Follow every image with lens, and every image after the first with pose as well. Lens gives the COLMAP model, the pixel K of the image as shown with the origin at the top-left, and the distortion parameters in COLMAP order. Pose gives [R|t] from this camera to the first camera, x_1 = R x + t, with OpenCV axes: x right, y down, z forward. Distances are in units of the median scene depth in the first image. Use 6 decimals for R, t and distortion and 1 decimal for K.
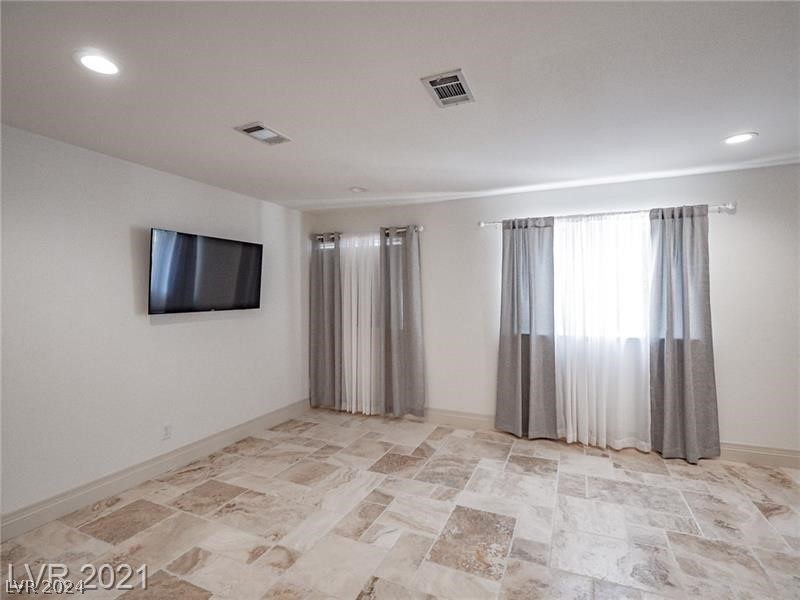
lens RADIAL K [[392.3, 0, 400.8], [0, 392.3, 294.6], [0, 0, 1]] dist [-0.010801, 0.000357]
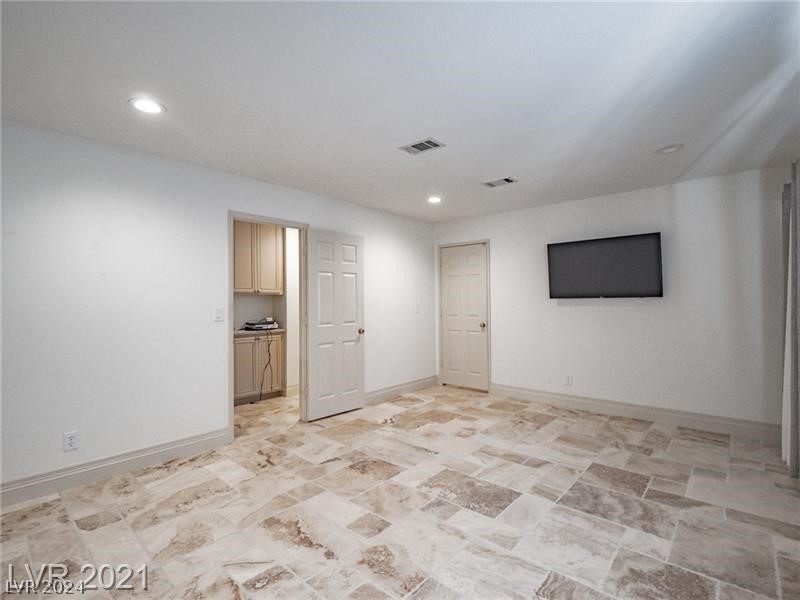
lens RADIAL K [[392.3, 0, 400.9], [0, 392.3, 299.0], [0, 0, 1]] dist [-0.010801, 0.000357]
pose [[-0.303269, 0.005692, -0.952888, 1.010064], [0.008702, 0.999957, 0.003204, 0.041000], [0.952865, -0.007320, -0.303306, 0.878006]]
